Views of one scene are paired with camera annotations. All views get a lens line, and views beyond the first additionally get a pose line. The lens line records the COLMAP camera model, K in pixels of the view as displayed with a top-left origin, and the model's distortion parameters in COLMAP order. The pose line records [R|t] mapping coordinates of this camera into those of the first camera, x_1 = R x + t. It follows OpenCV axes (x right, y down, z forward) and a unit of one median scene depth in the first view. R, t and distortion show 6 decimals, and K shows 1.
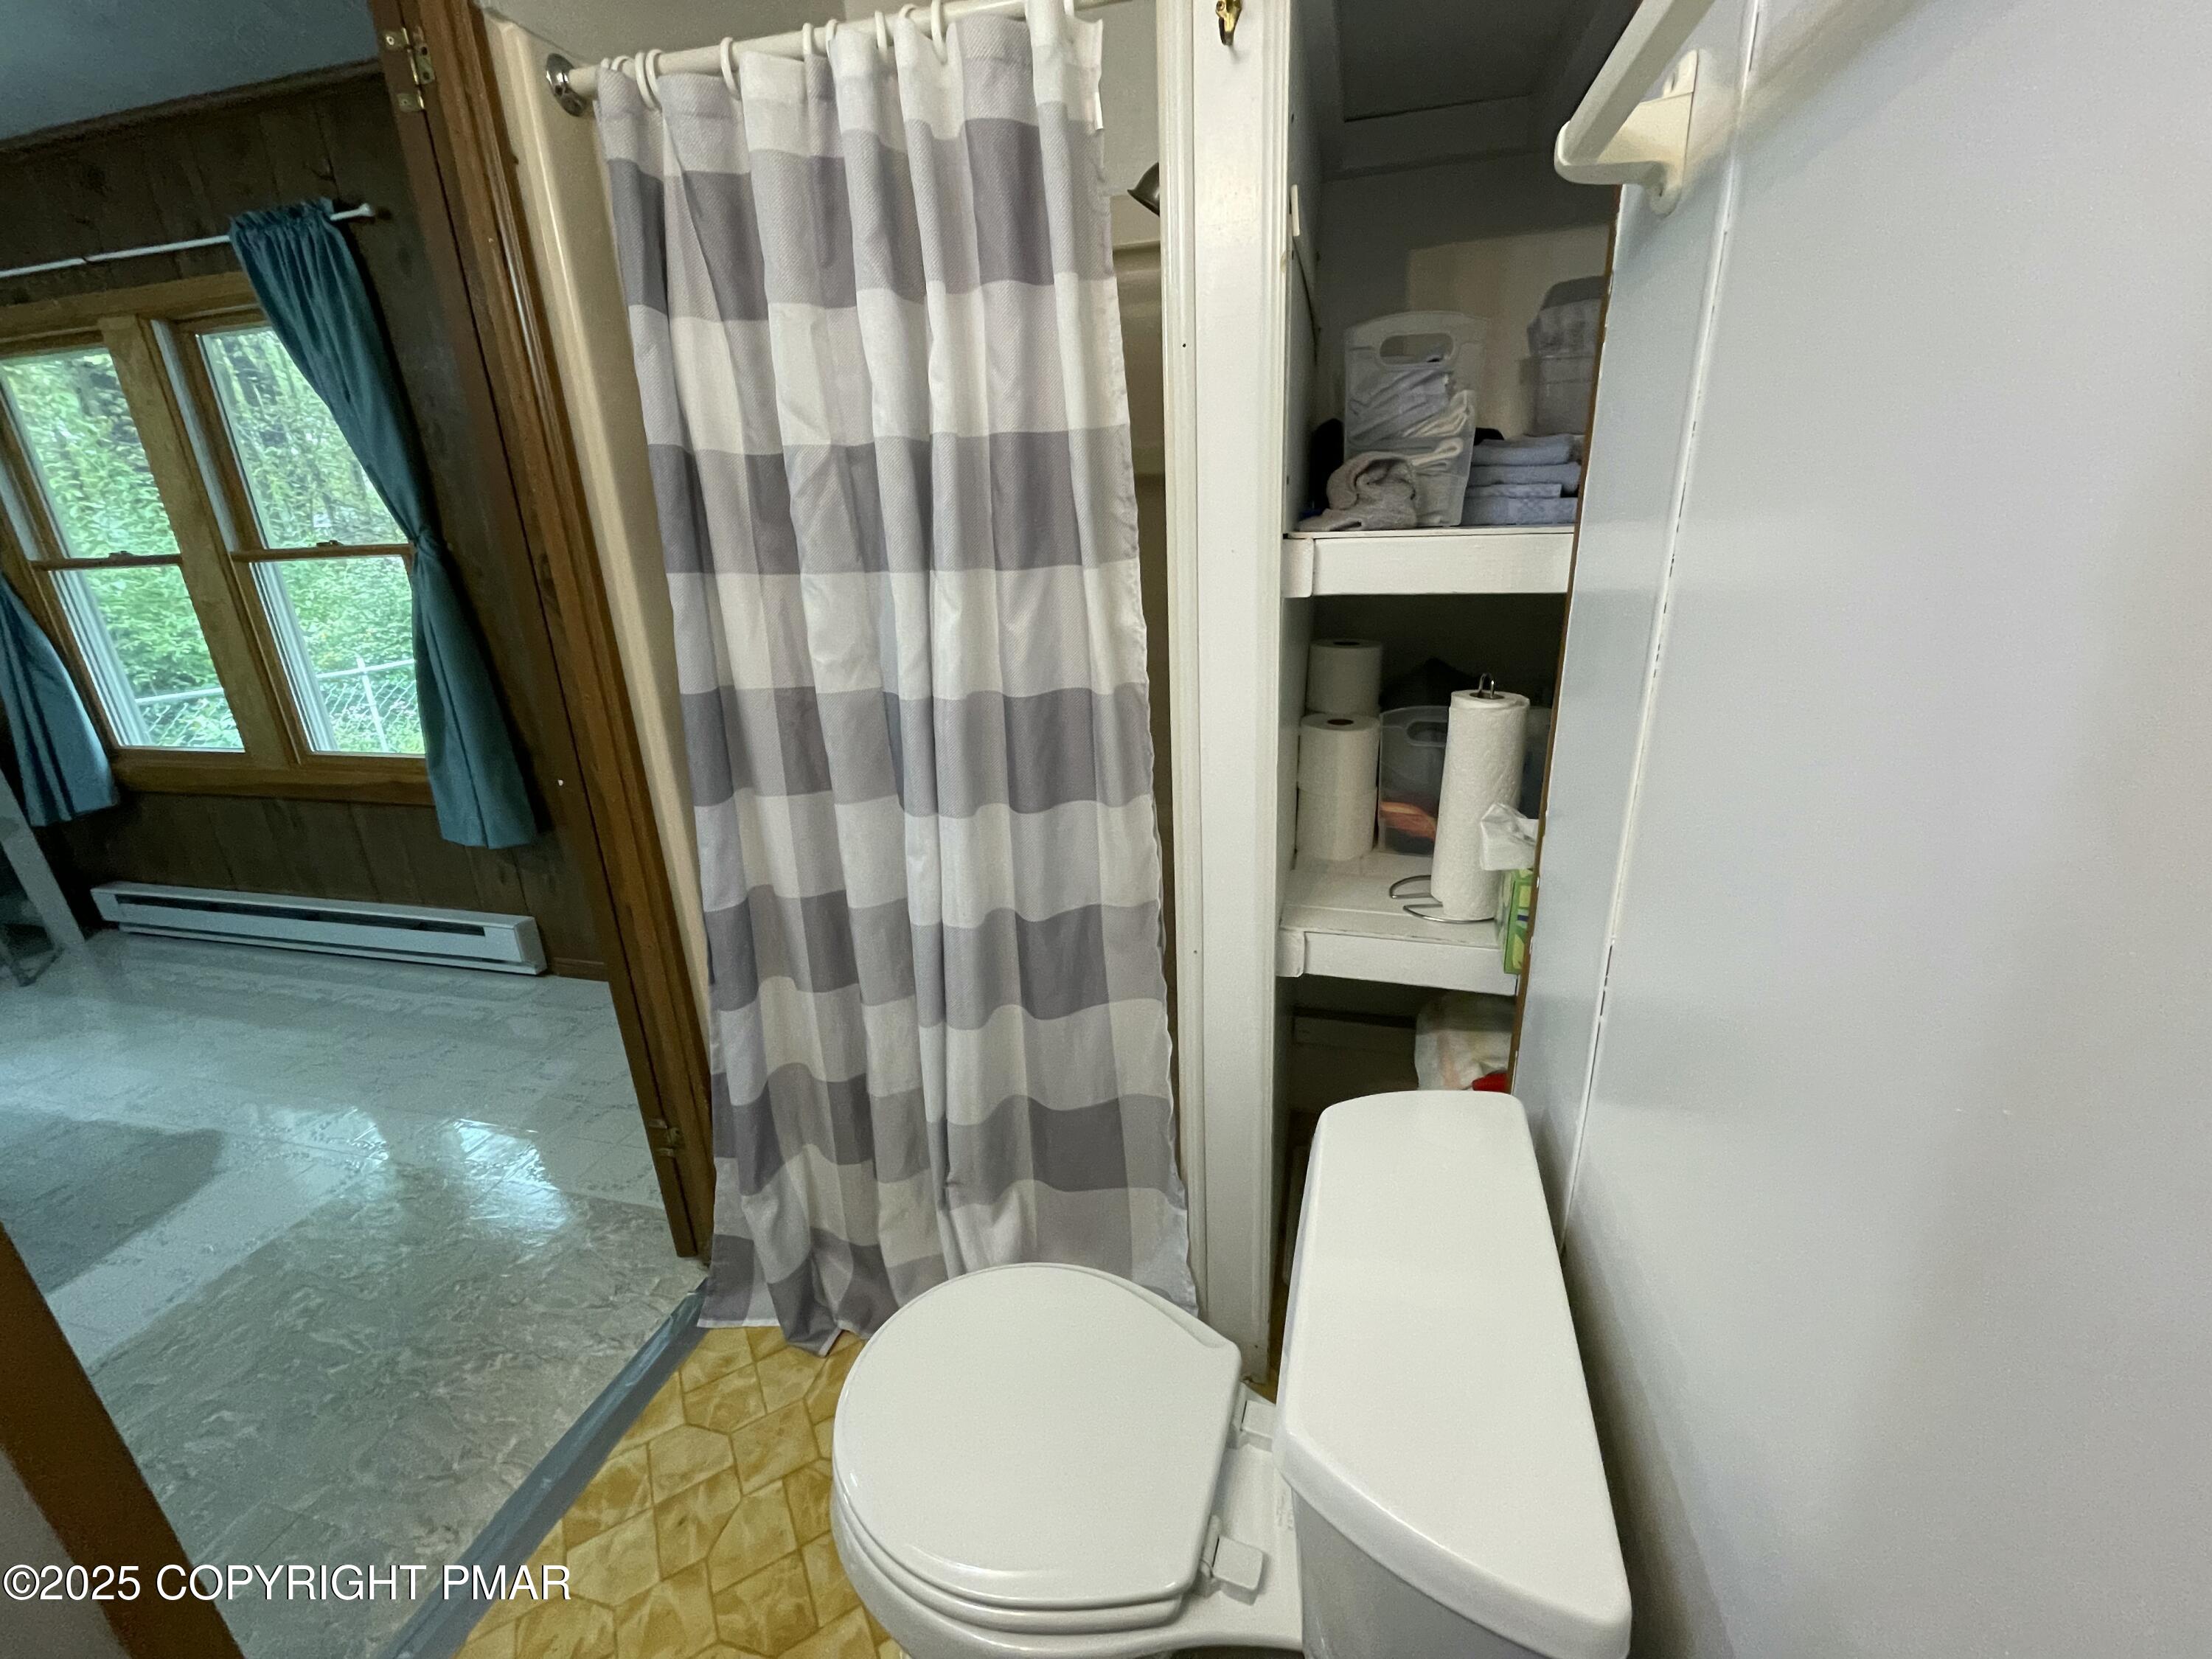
lens RADIAL K [[893.5, 0, 1107.2], [0, 893.5, 836.1], [0, 0, 1]] dist [-0.007672, 0.000187]
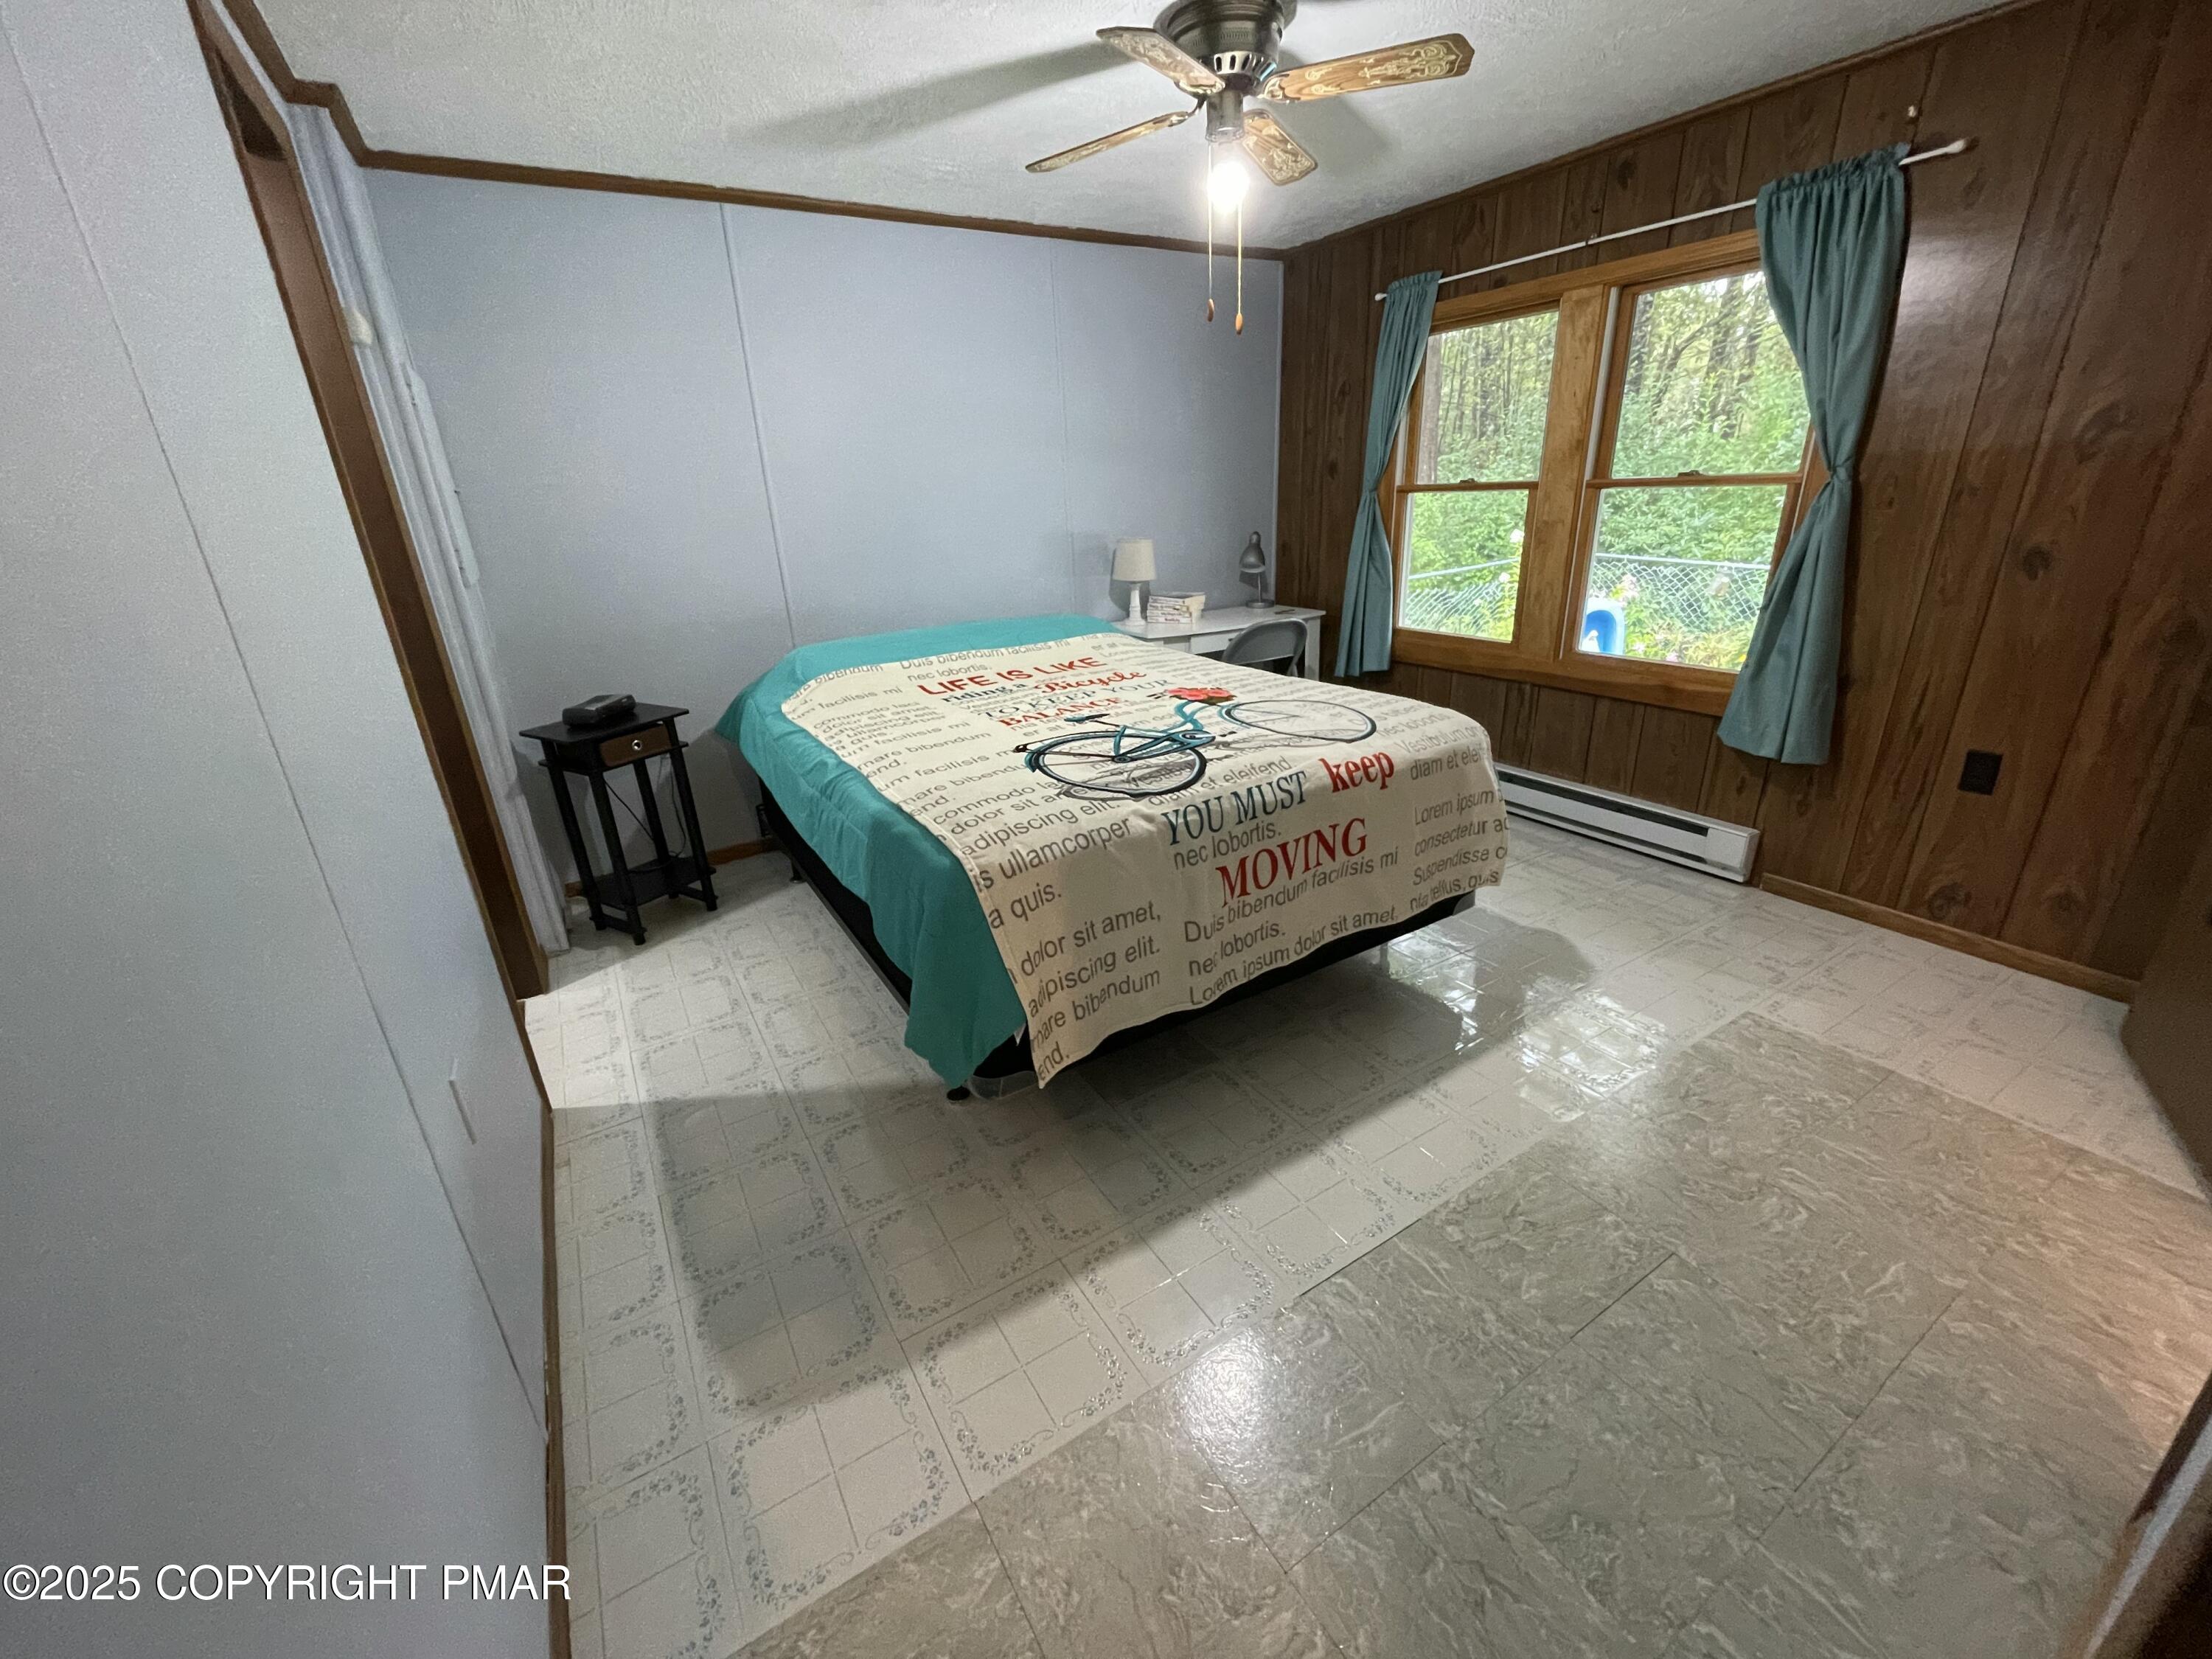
lens RADIAL K [[893.5, 0, 1107.2], [0, 893.5, 836.1], [0, 0, 1]] dist [-0.007672, 0.000187]
pose [[0.707006, 0.261001, -0.657283, -0.535902], [-0.216622, 0.964656, 0.150047, 0.115501], [0.673214, 0.036298, 0.738556, -0.345712]]
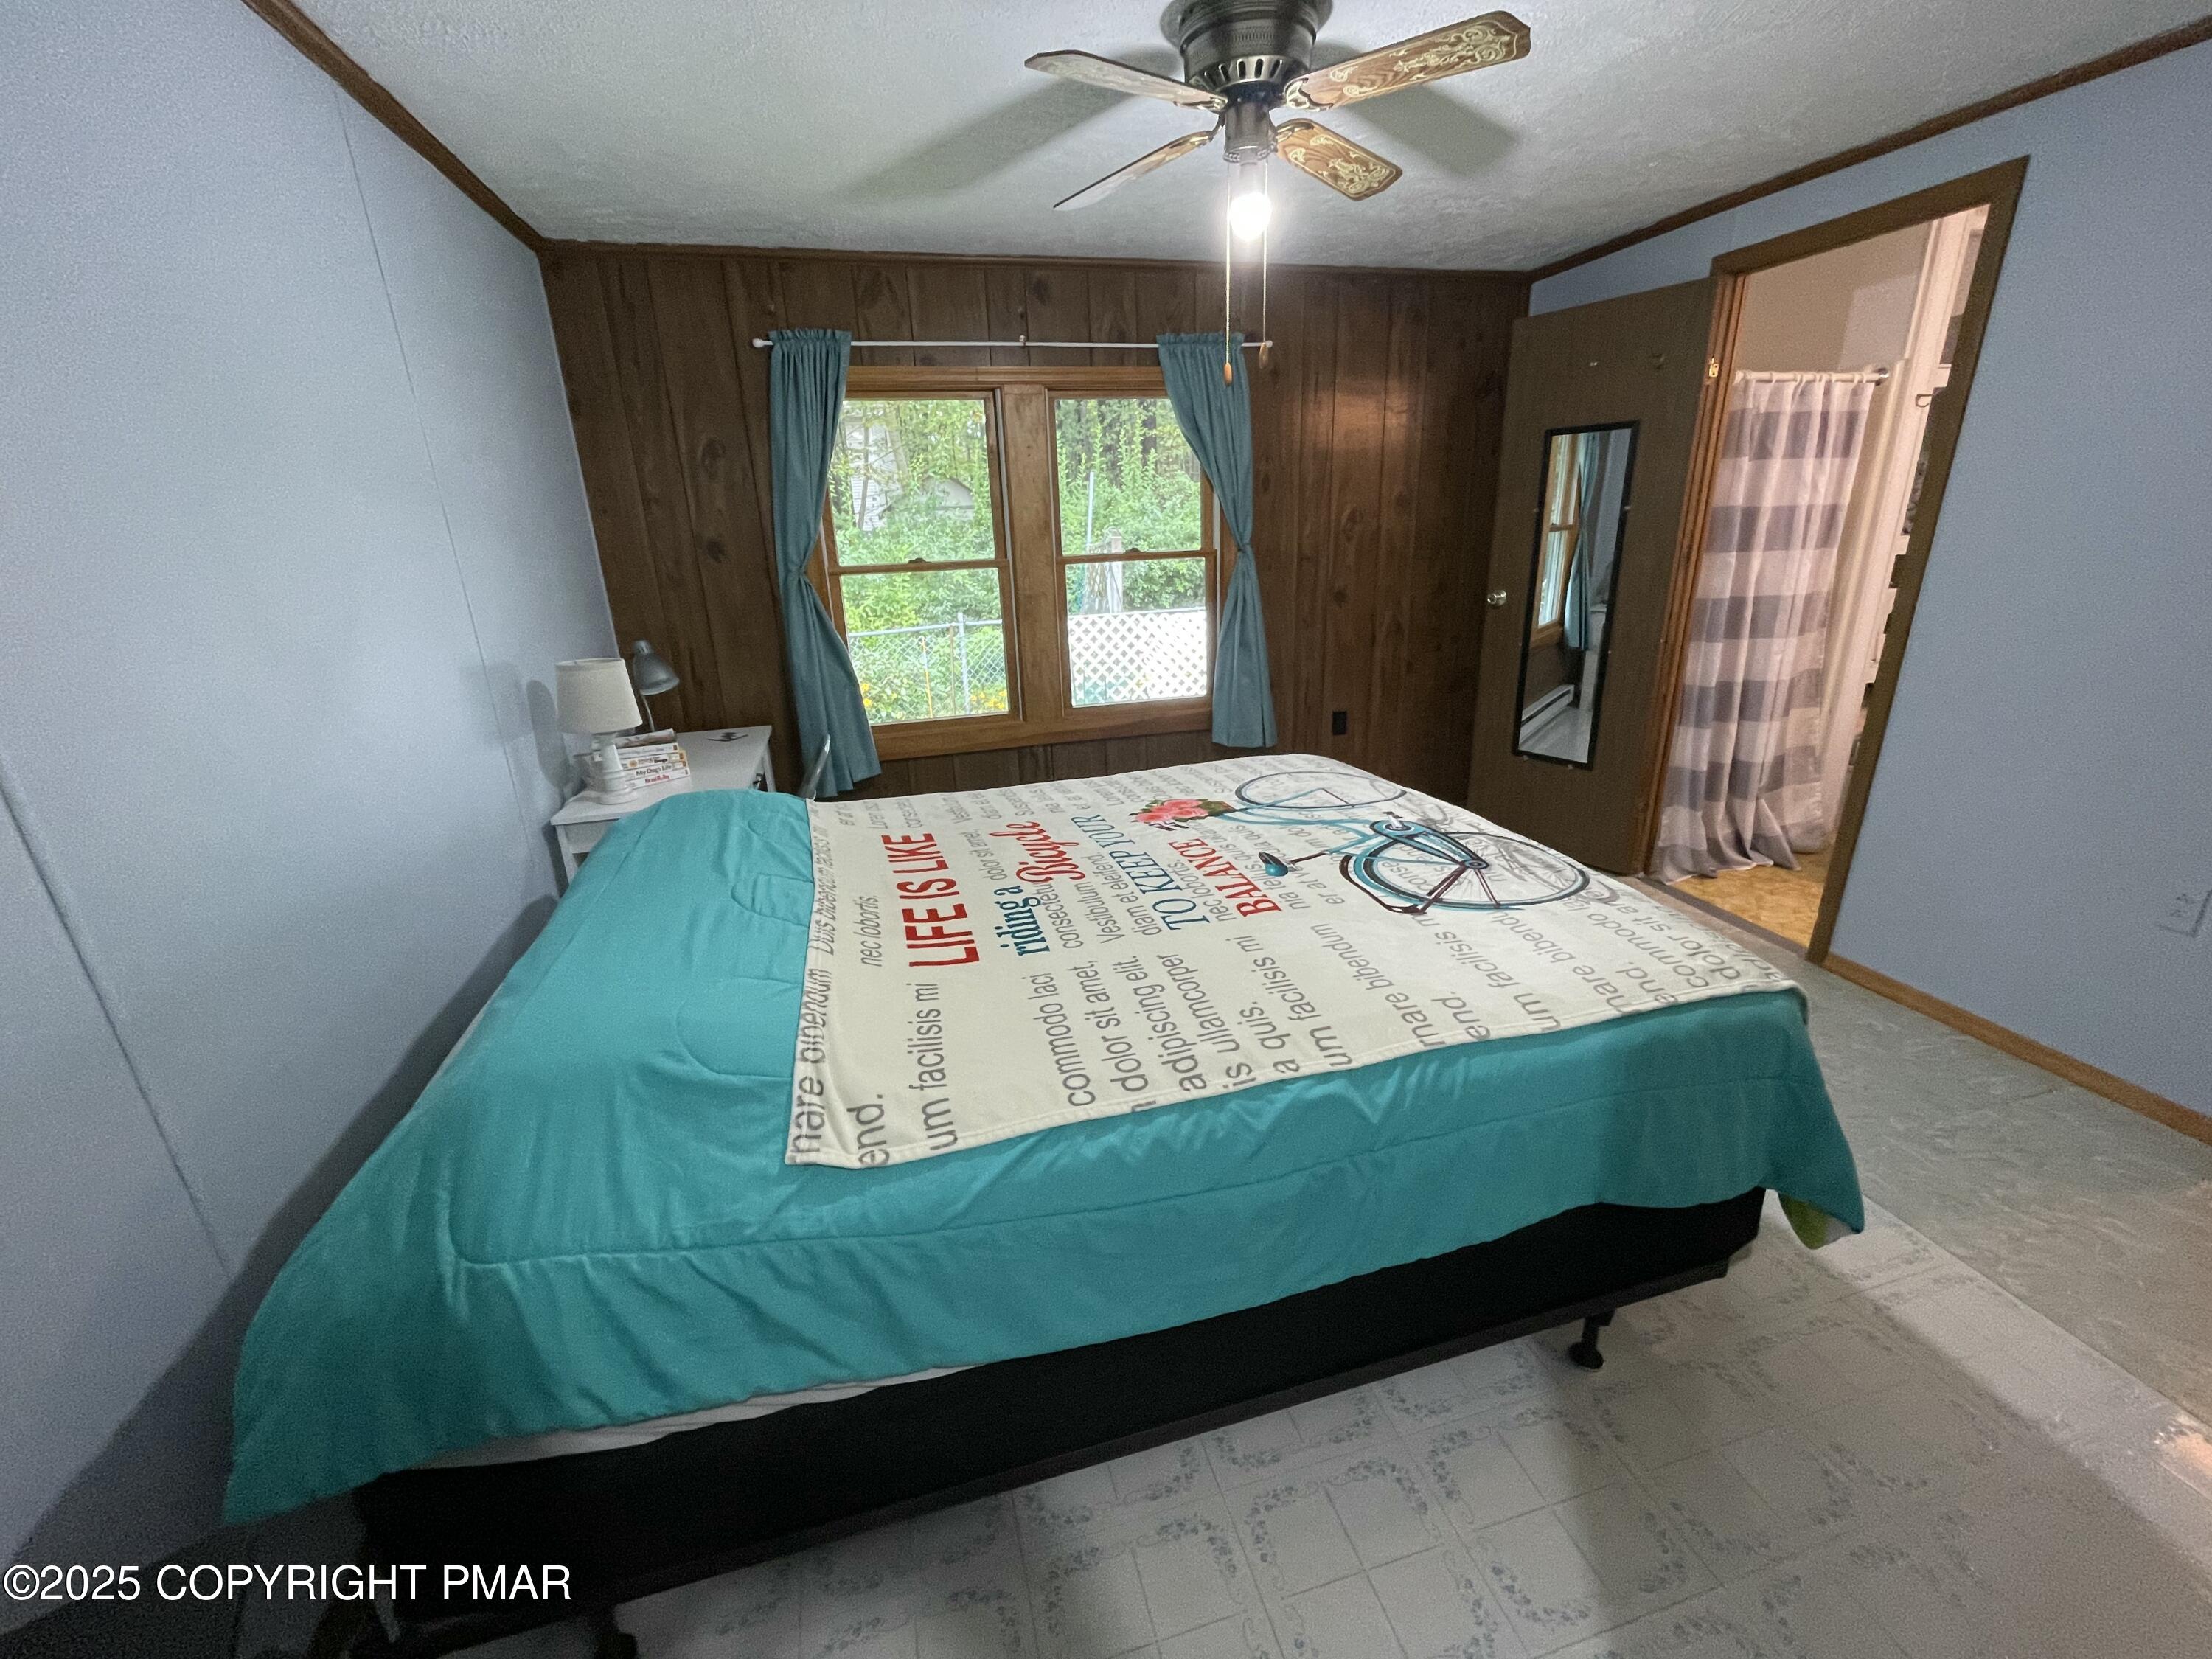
lens RADIAL K [[893.5, 0, 1107.2], [0, 893.5, 836.1], [0, 0, 1]] dist [-0.007672, 0.000187]
pose [[0.874700, -0.159811, 0.457559, -1.649627], [0.167514, 0.985577, 0.024001, 0.080718], [-0.454796, 0.055654, 0.888855, -0.226731]]
